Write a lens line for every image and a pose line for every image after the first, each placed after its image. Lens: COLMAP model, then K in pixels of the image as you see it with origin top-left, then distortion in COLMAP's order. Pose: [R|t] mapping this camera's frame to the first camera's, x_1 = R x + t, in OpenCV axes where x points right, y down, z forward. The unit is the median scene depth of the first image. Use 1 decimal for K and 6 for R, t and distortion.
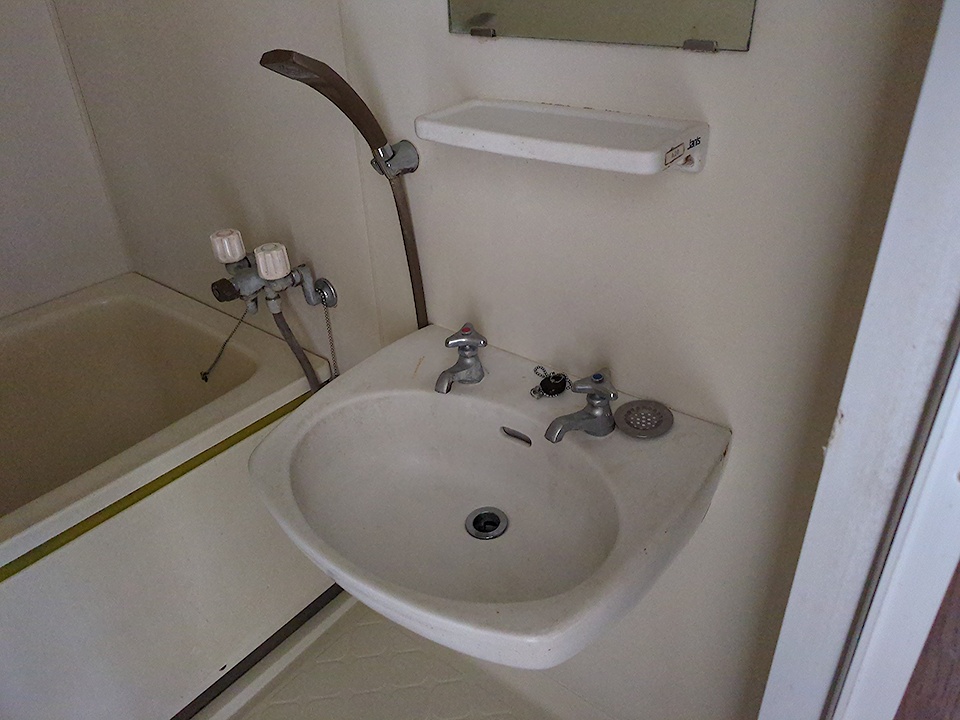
lens RADIAL K [[716.2, 0, 476.6], [0, 716.2, 357.4], [0, 0, 1]] dist [0.016506, -0.005228]
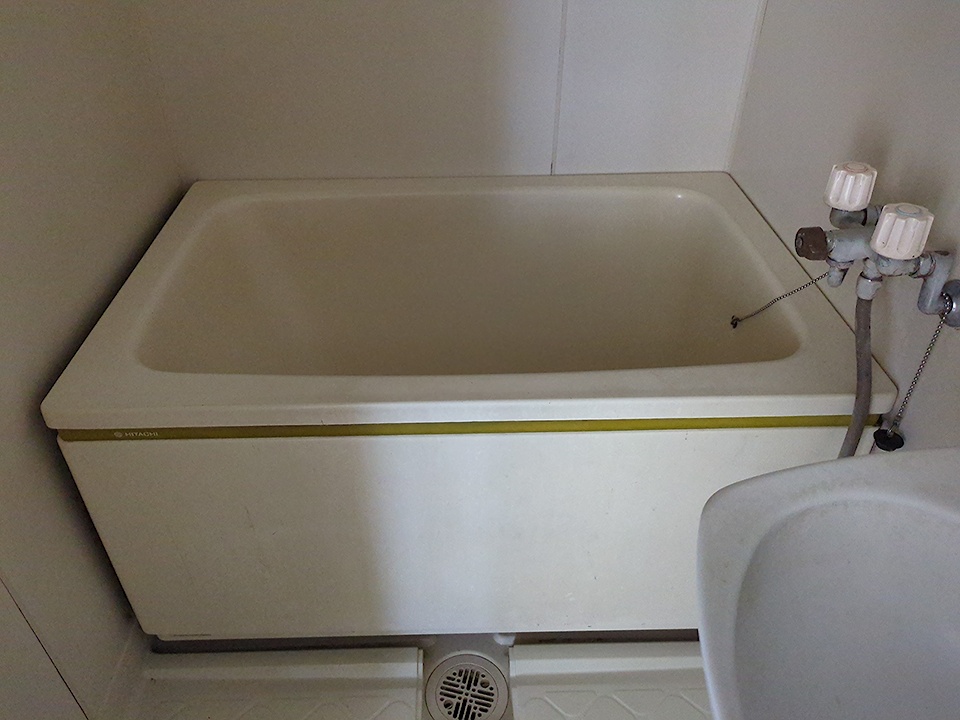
lens RADIAL K [[716.2, 0, 472.8], [0, 716.2, 344.3], [0, 0, 1]] dist [0.016506, -0.005228]
pose [[0.648208, 0.474244, -0.595752, -0.094180], [-0.408482, 0.876842, 0.253556, -0.048647], [0.642627, 0.078997, 0.762096, 0.241167]]
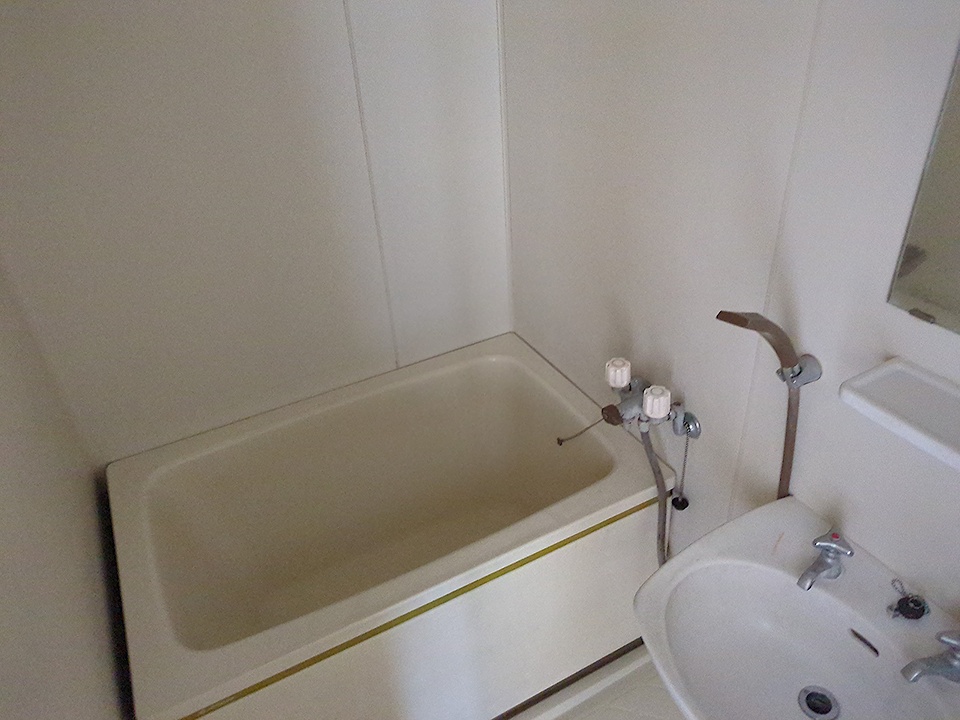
lens RADIAL K [[716.2, 0, 477.4], [0, 716.2, 351.5], [0, 0, 1]] dist [0.016506, -0.005228]
pose [[0.920820, 0.198520, -0.335679, -0.174261], [-0.178146, 0.979808, 0.090774, -0.269449], [0.346921, -0.023786, 0.937593, -0.219490]]
